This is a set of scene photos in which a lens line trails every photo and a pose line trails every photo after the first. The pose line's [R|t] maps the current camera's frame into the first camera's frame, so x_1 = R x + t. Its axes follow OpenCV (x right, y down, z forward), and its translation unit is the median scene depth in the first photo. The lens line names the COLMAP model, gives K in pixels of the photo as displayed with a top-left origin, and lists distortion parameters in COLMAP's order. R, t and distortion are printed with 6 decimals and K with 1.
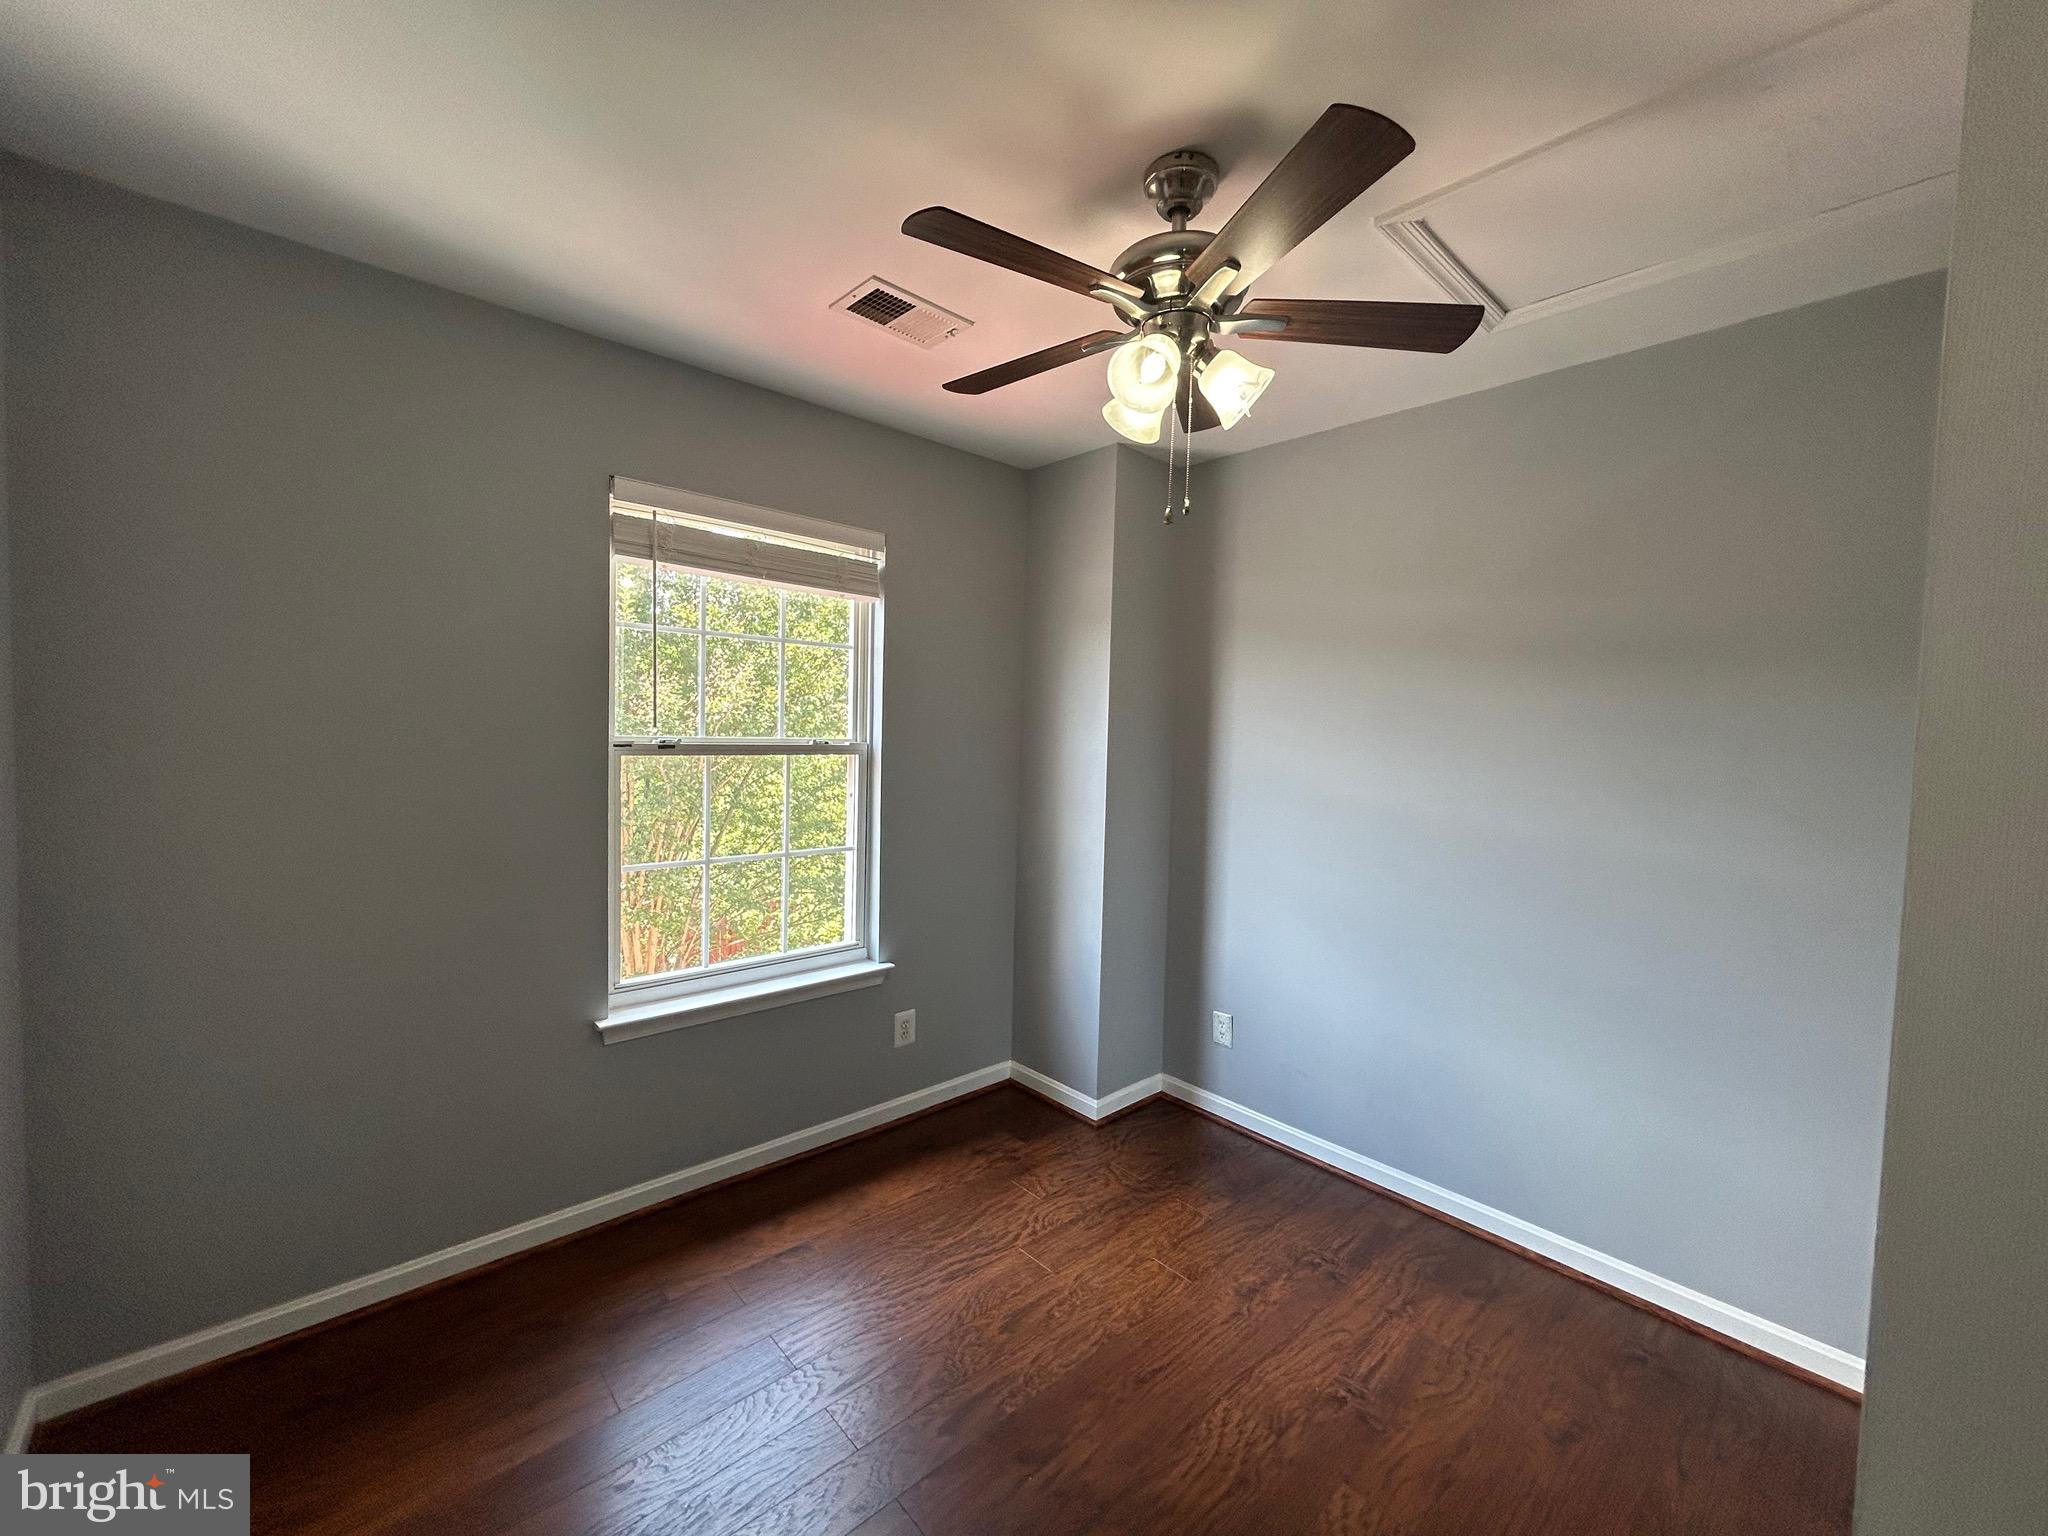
lens RADIAL K [[821.8, 0, 1027.3], [0, 821.8, 771.7], [0, 0, 1]] dist [0.000124, 0.000222]
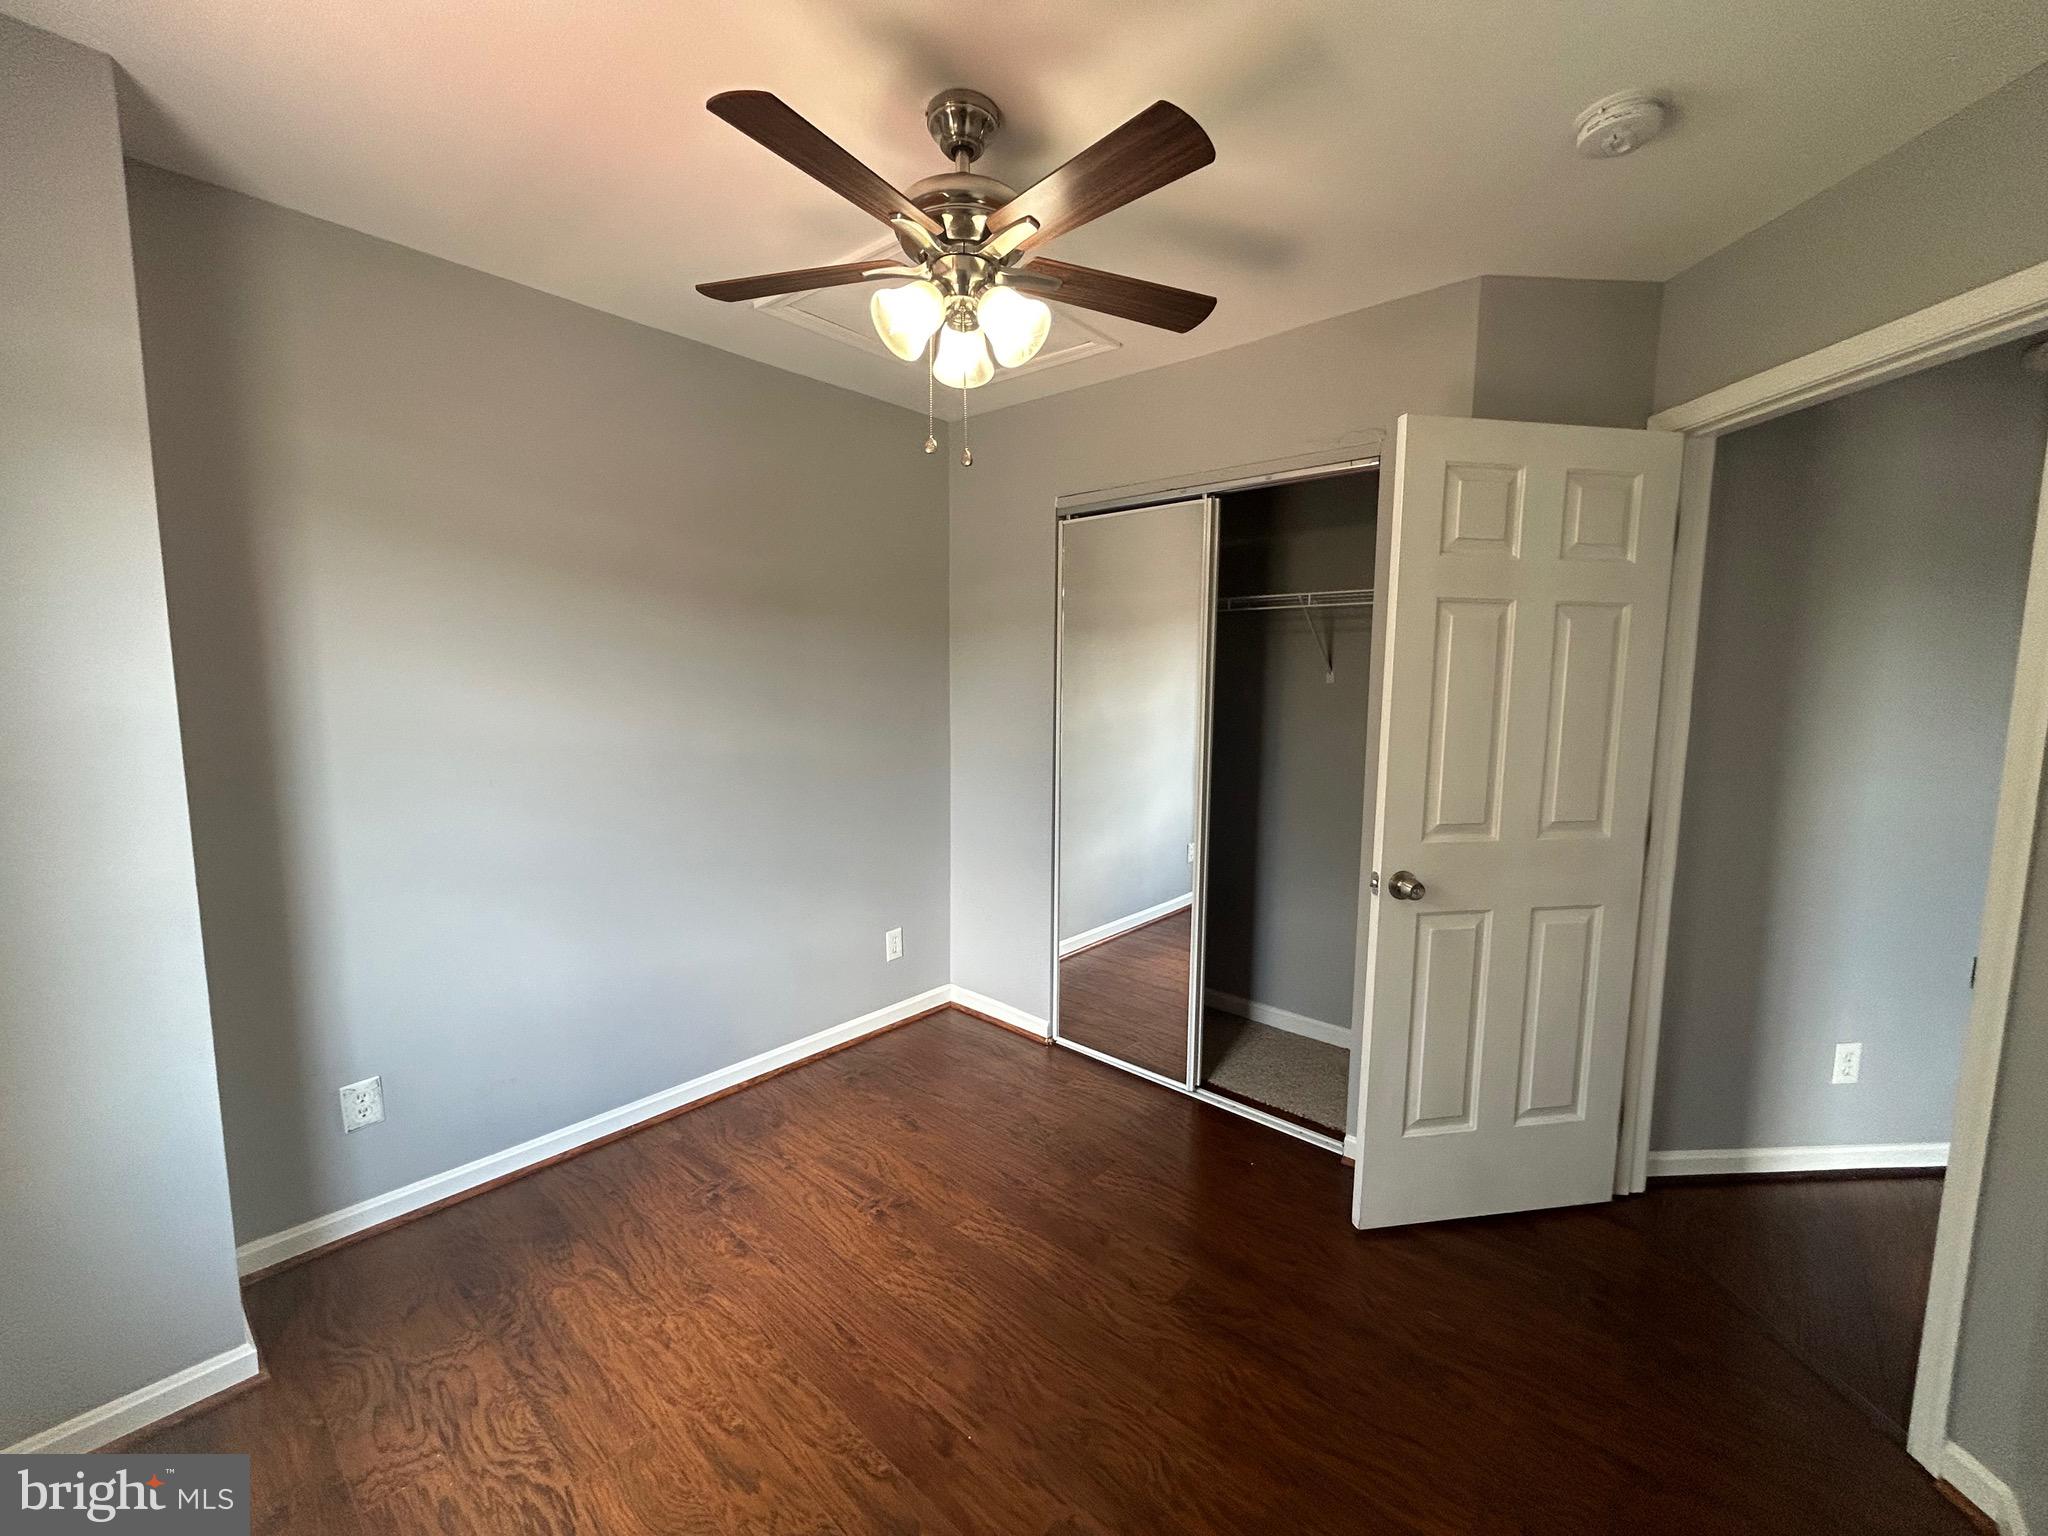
lens RADIAL K [[821.8, 0, 1021.7], [0, 821.8, 765.4], [0, 0, 1]] dist [0.000124, 0.000222]
pose [[-0.097324, -0.133594, 0.986246, -0.668421], [0.044602, 0.989369, 0.138419, -0.046080], [-0.994253, 0.057460, -0.090331, 0.766871]]
